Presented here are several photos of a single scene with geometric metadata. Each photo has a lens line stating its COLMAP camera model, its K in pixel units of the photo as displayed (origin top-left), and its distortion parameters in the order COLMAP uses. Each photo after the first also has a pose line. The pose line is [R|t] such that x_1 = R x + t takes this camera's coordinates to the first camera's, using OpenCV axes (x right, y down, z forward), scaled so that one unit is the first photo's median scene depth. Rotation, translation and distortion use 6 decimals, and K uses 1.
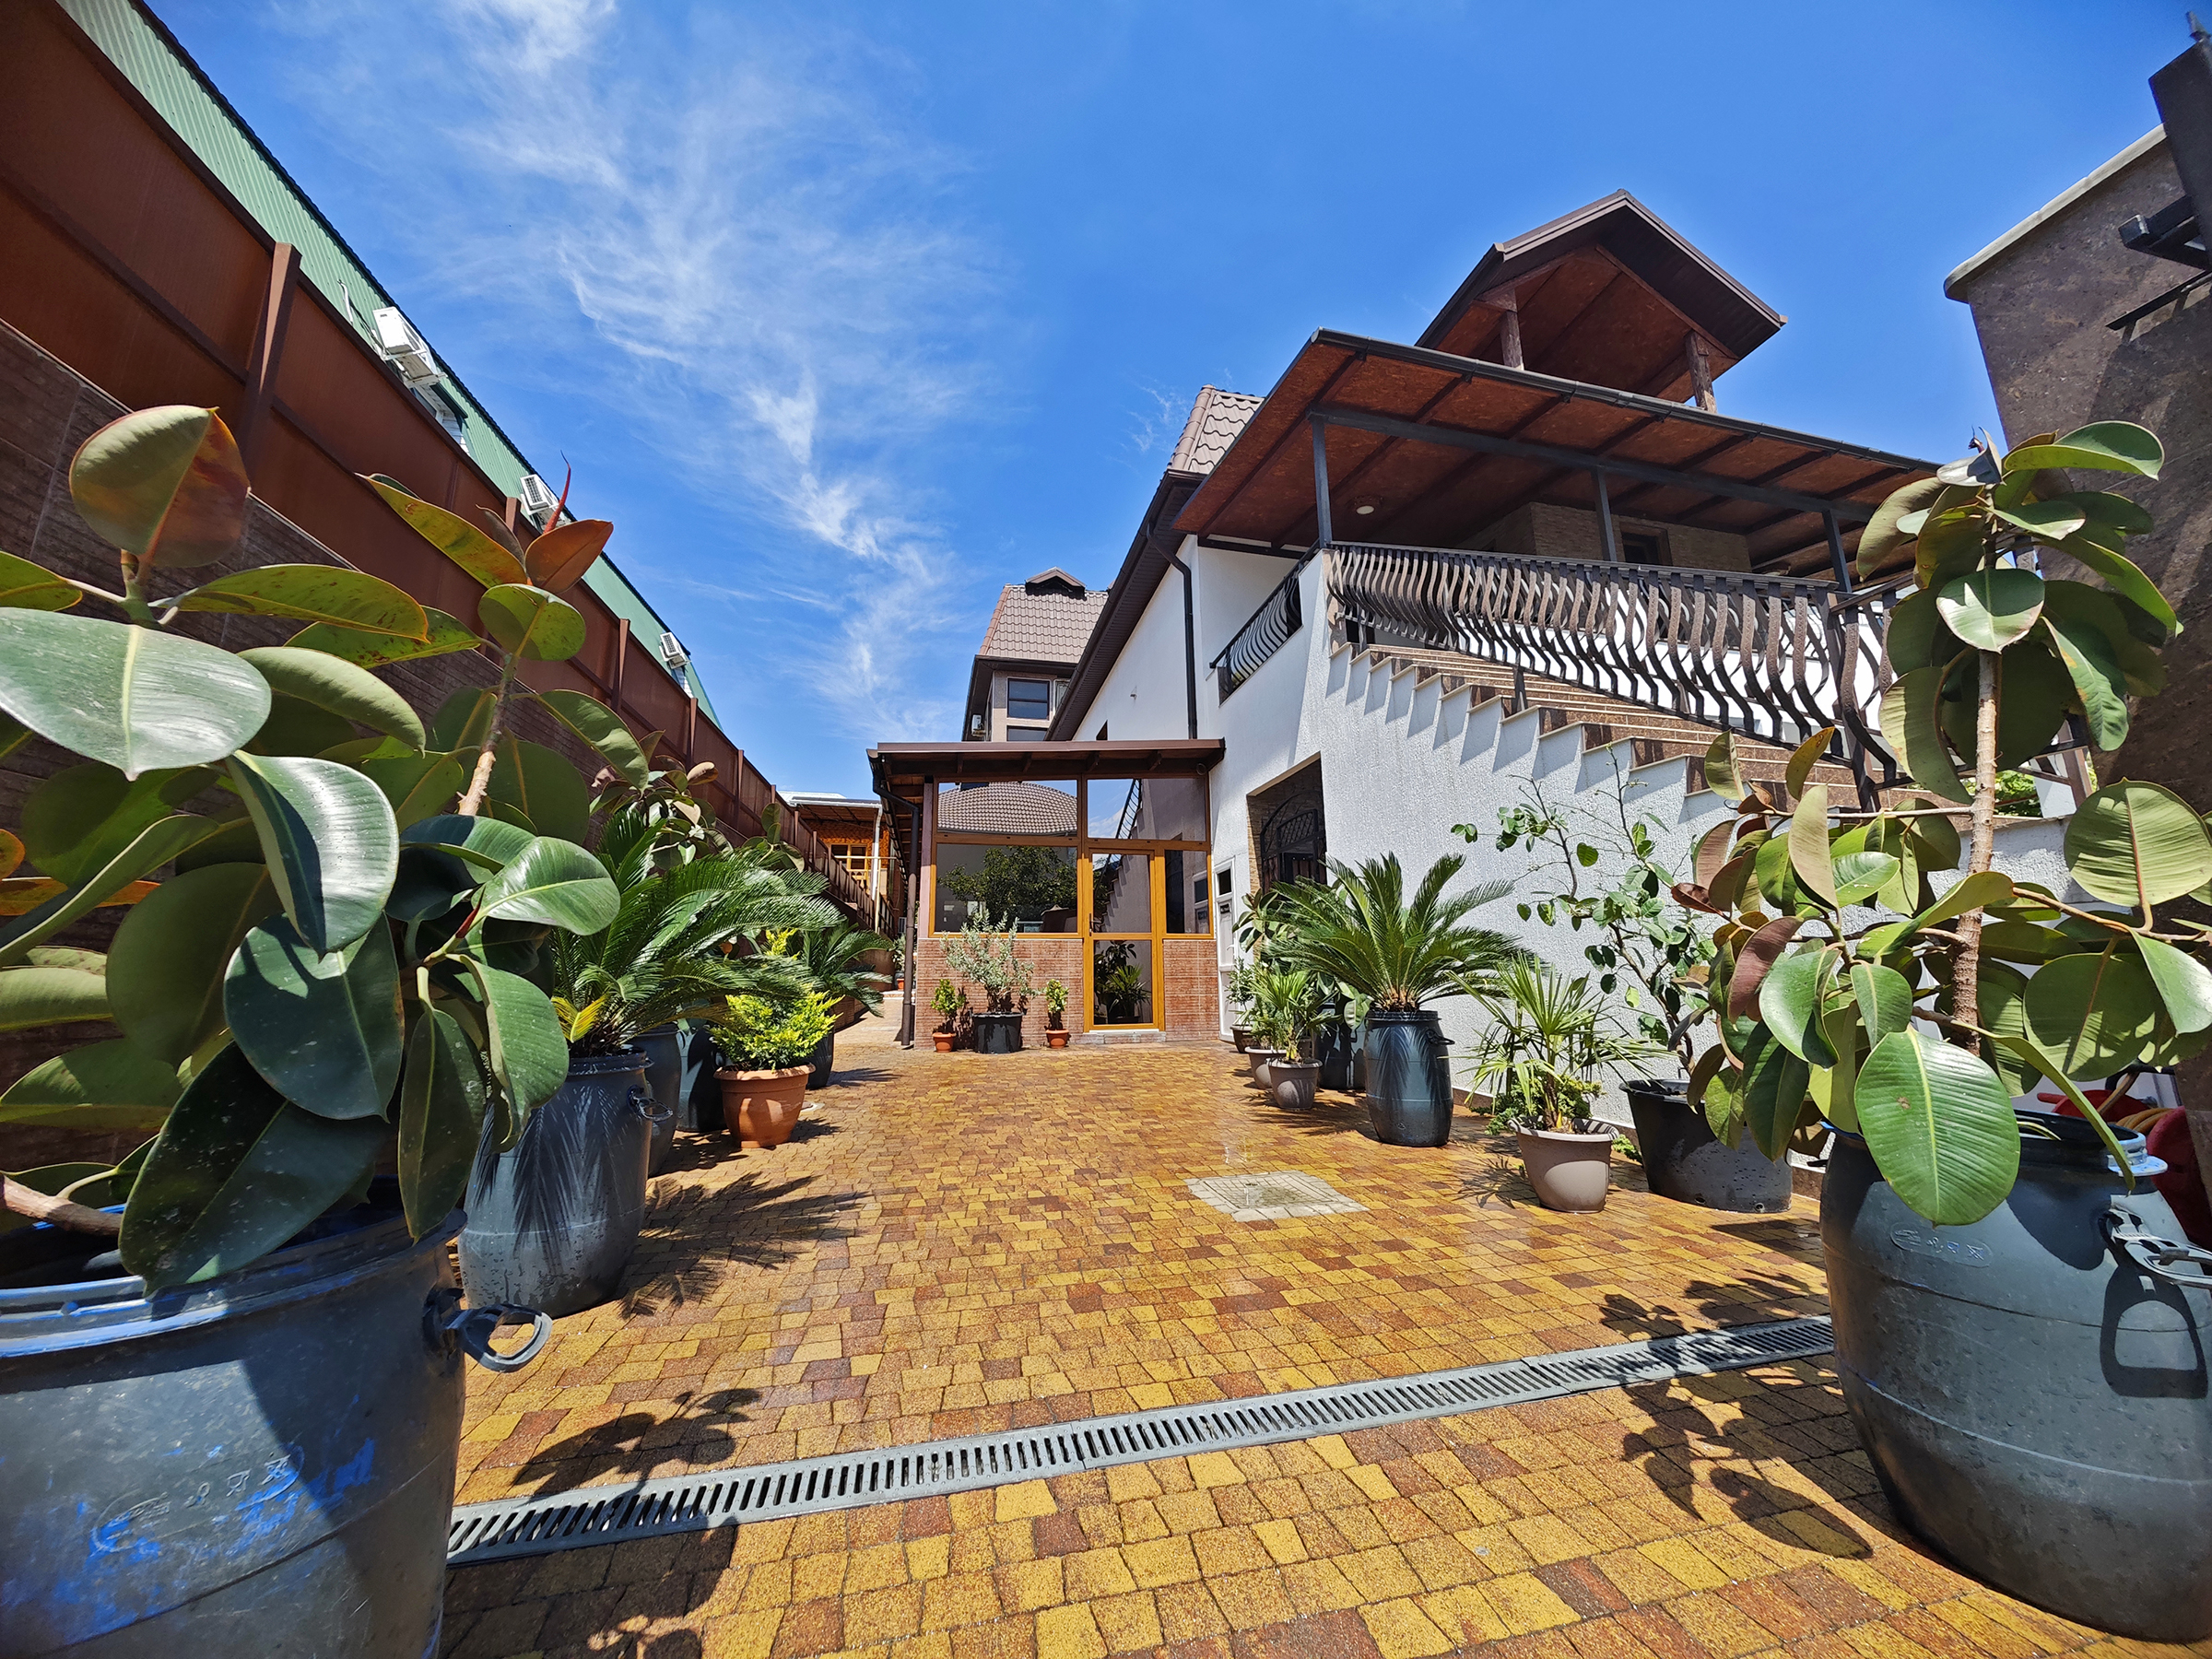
lens RADIAL K [[777.0, 0, 1141.1], [0, 777.0, 867.5], [0, 0, 1]] dist [-0.006629, -0.000140]
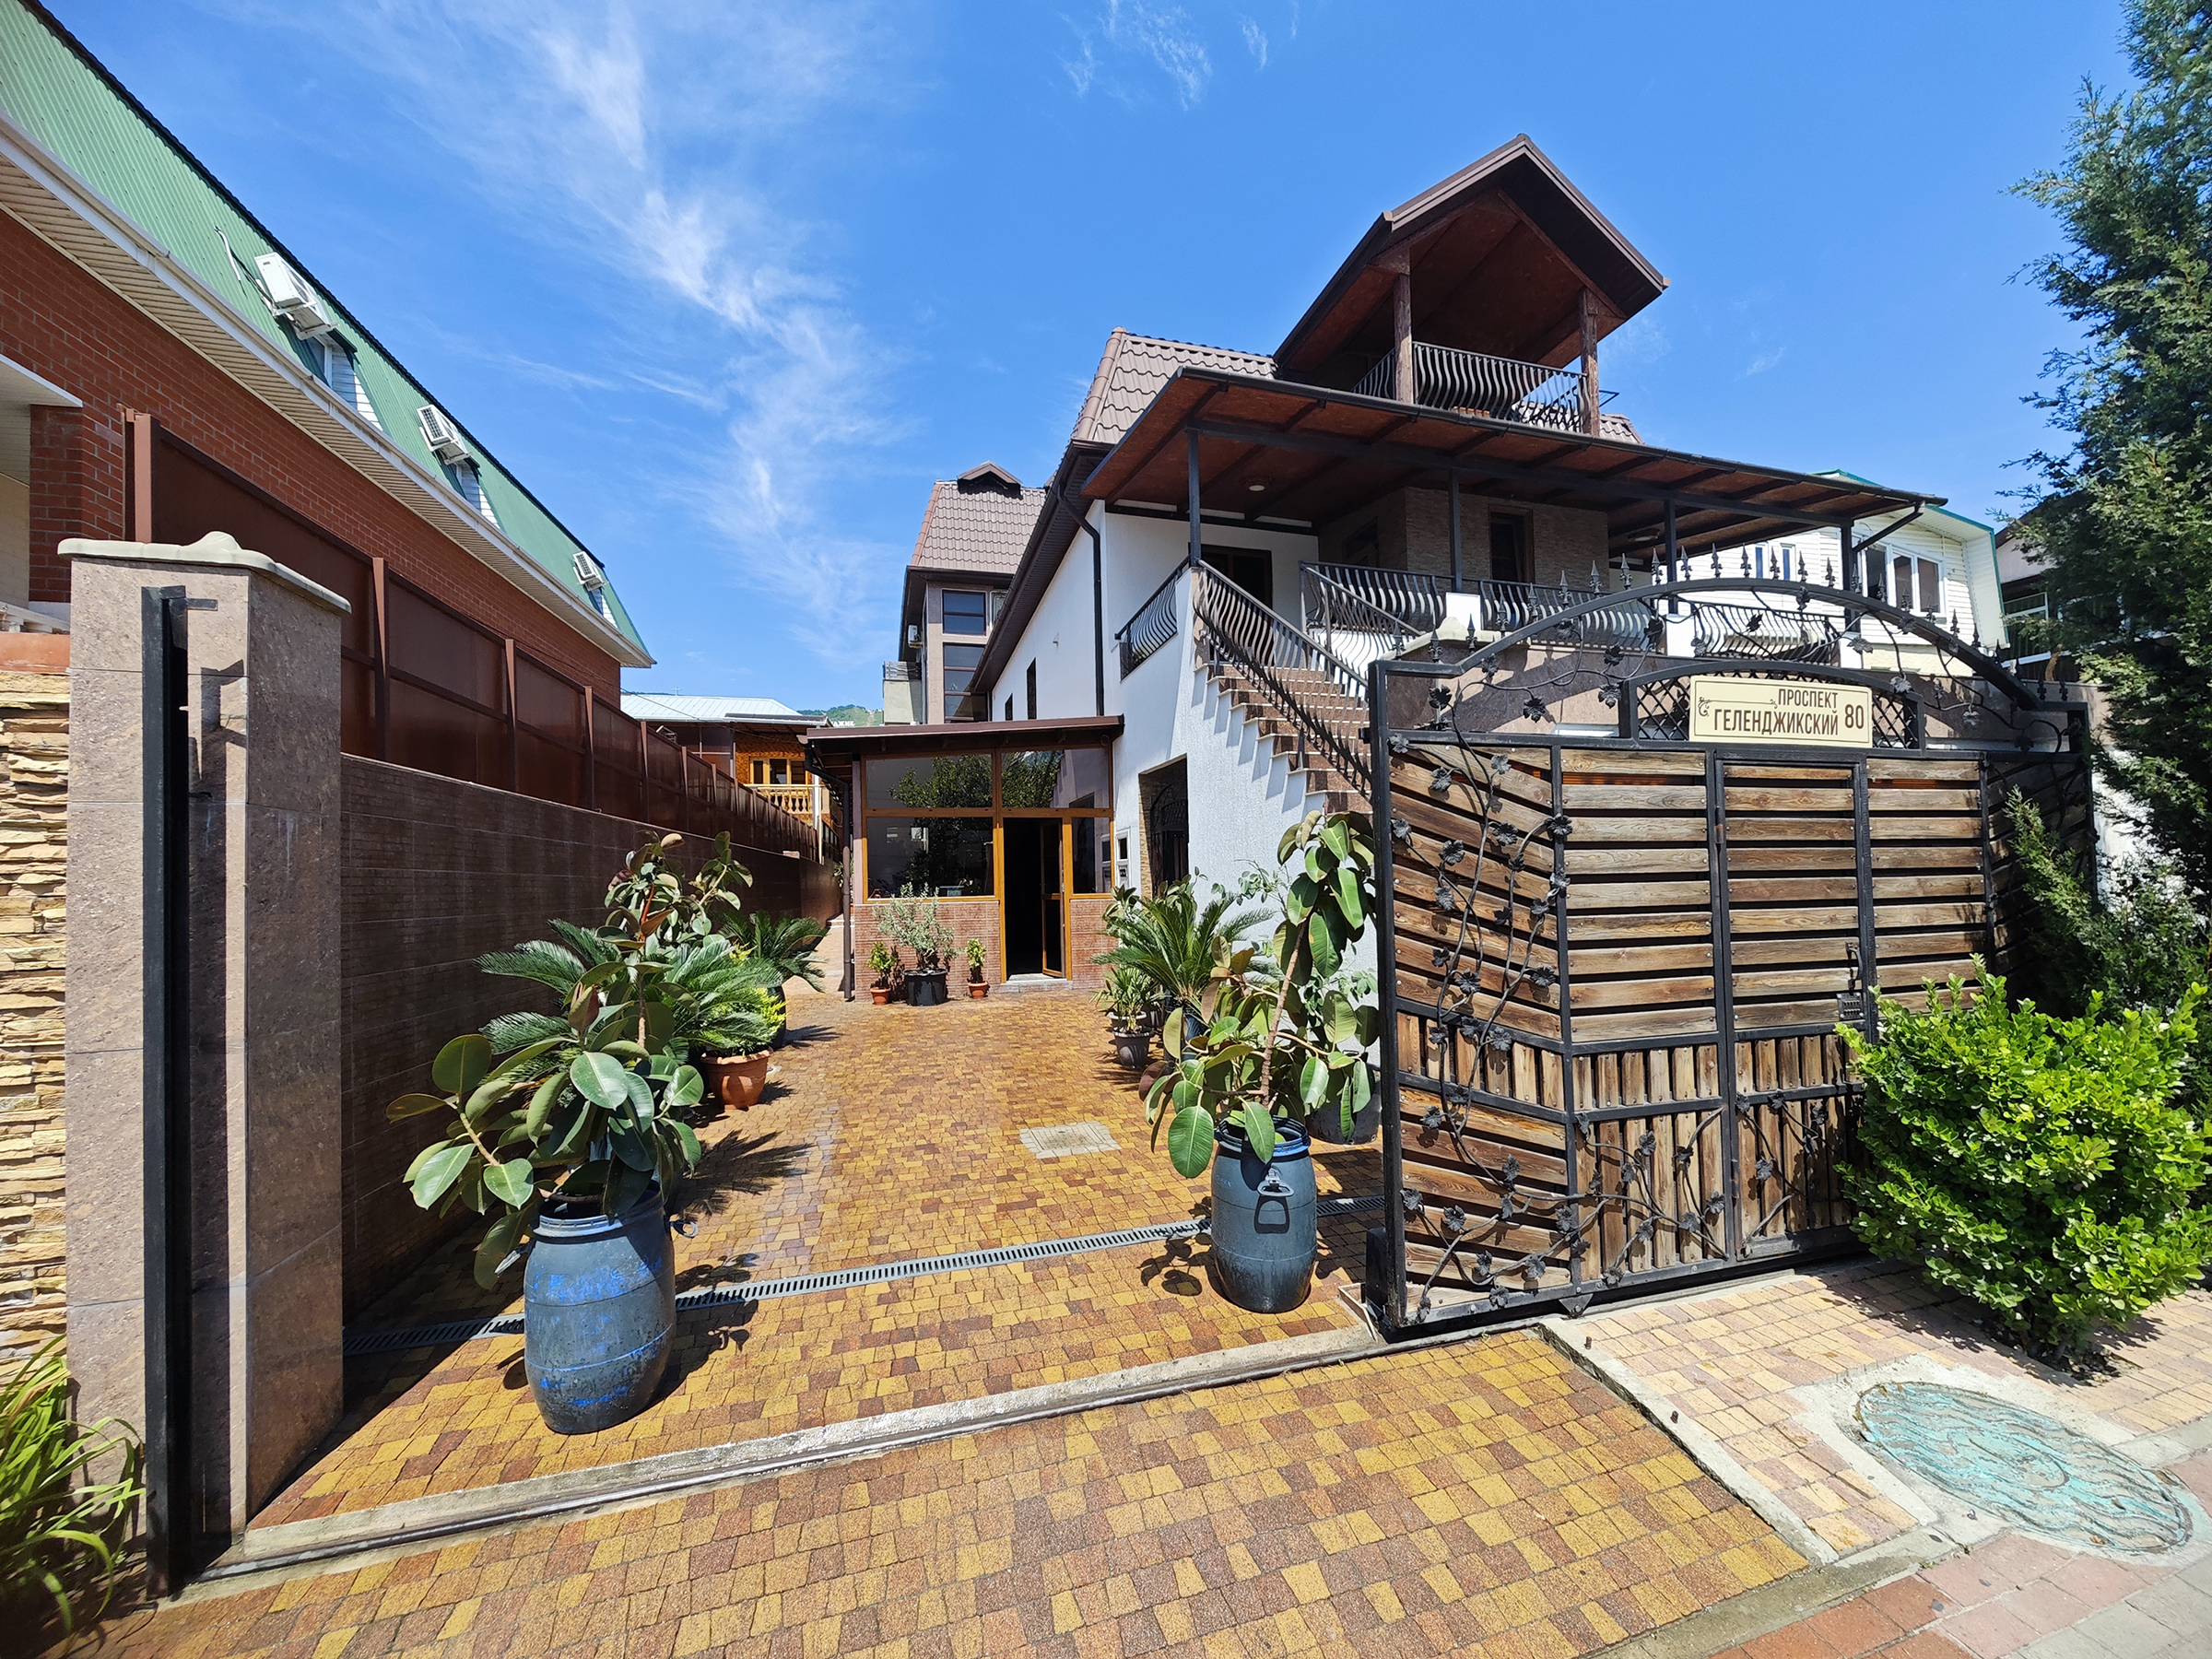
lens RADIAL K [[777.0, 0, 1098.8], [0, 777.0, 881.3], [0, 0, 1]] dist [-0.006629, -0.000140]
pose [[0.999631, -0.022394, 0.015379, 0.075571], [0.020357, 0.992352, 0.121751, -0.102353], [-0.017988, -0.121393, 0.992442, -0.178635]]
